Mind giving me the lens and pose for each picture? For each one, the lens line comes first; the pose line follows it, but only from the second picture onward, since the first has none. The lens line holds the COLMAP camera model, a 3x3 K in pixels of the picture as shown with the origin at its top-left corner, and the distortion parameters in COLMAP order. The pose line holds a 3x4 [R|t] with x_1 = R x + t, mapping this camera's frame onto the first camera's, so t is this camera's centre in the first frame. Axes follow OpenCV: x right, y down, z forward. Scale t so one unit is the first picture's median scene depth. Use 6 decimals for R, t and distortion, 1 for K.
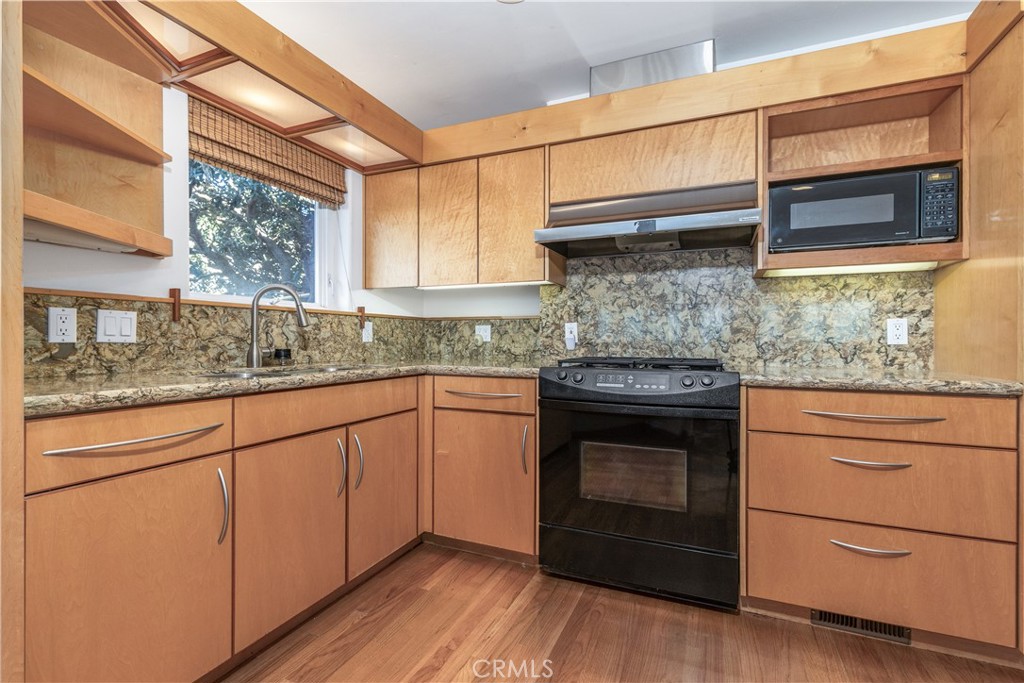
lens RADIAL K [[461.0, 0, 529.8], [0, 461.0, 339.2], [0, 0, 1]] dist [0.003459, 0.000202]
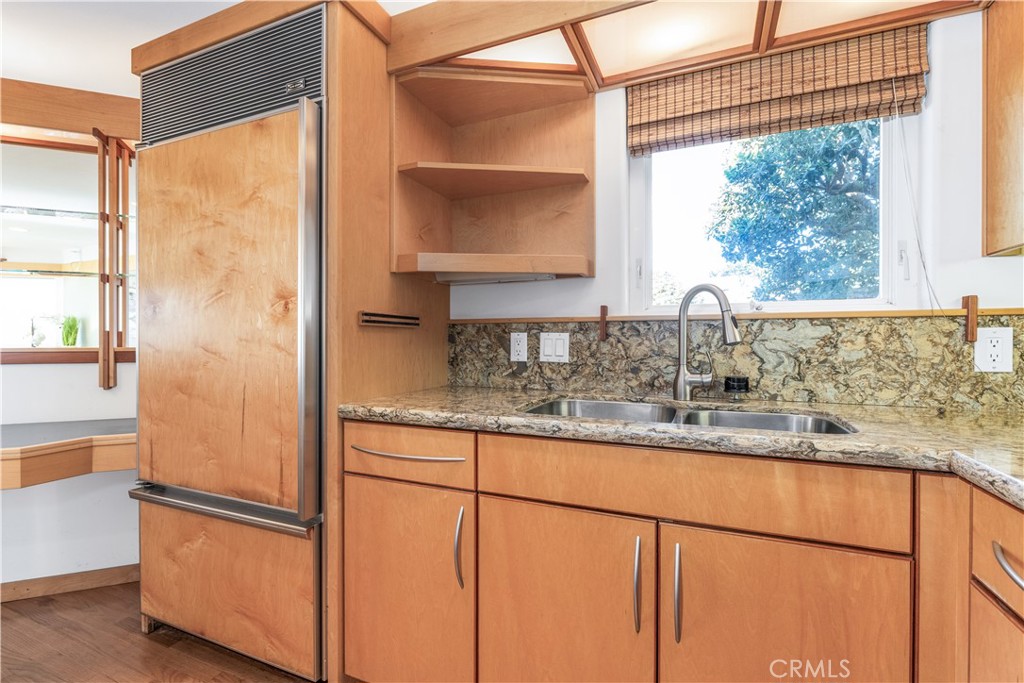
lens RADIAL K [[473.1, 0, 493.9], [0, 473.1, 344.5], [0, 0, 1]] dist [0.003484, 0.000332]
pose [[-0.026617, 0.006288, -0.999626, 0.191943], [0.000758, 0.999980, 0.006270, -0.036018], [0.999645, -0.000591, -0.026621, 0.774252]]
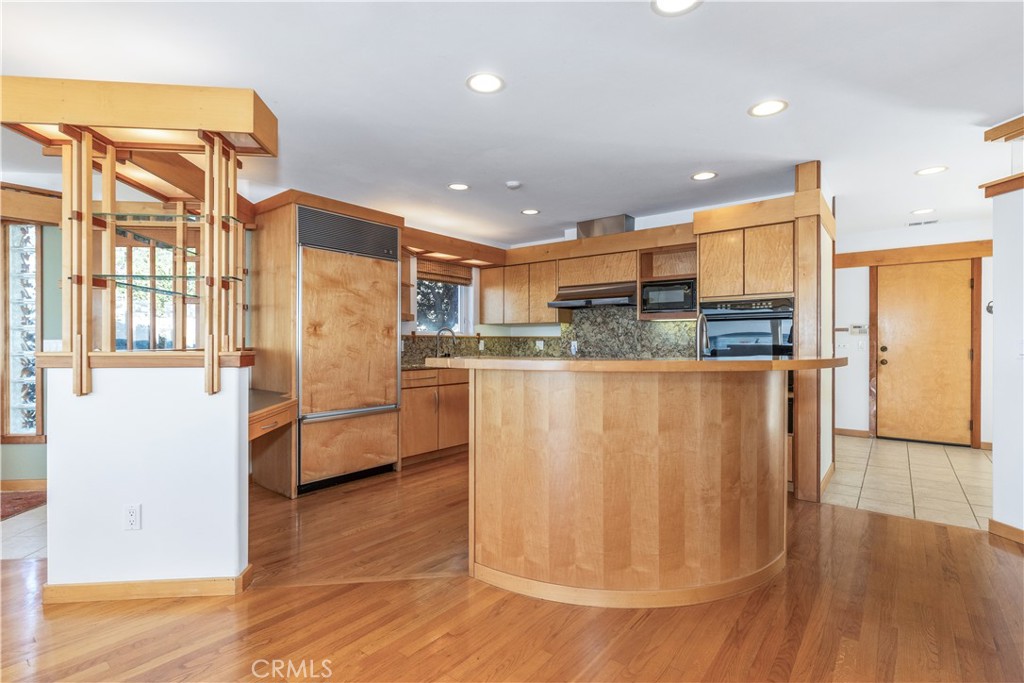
lens RADIAL K [[471.5, 0, 509.1], [0, 471.5, 341.9], [0, 0, 1]] dist [-0.003842, 0.000644]
pose [[0.955327, -0.001444, -0.295546, 0.573434], [0.001795, 0.999998, 0.000918, -0.046624], [0.295544, -0.001407, 0.955328, -1.440188]]
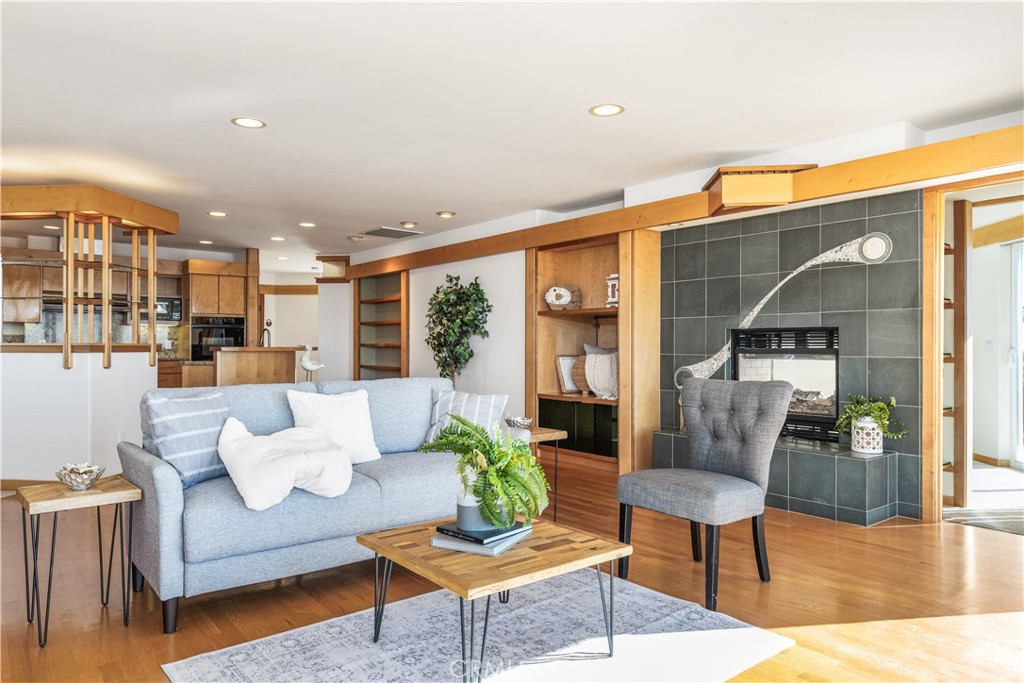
lens RADIAL K [[661.7, 0, 498.5], [0, 661.7, 341.3], [0, 0, 1]] dist [0.004850, 0.000734]
pose [[0.480061, 0.006614, 0.877210, -2.017031], [-0.003087, 0.999978, -0.005850, -0.021749], [-0.877230, 0.000100, 0.480070, -3.097884]]
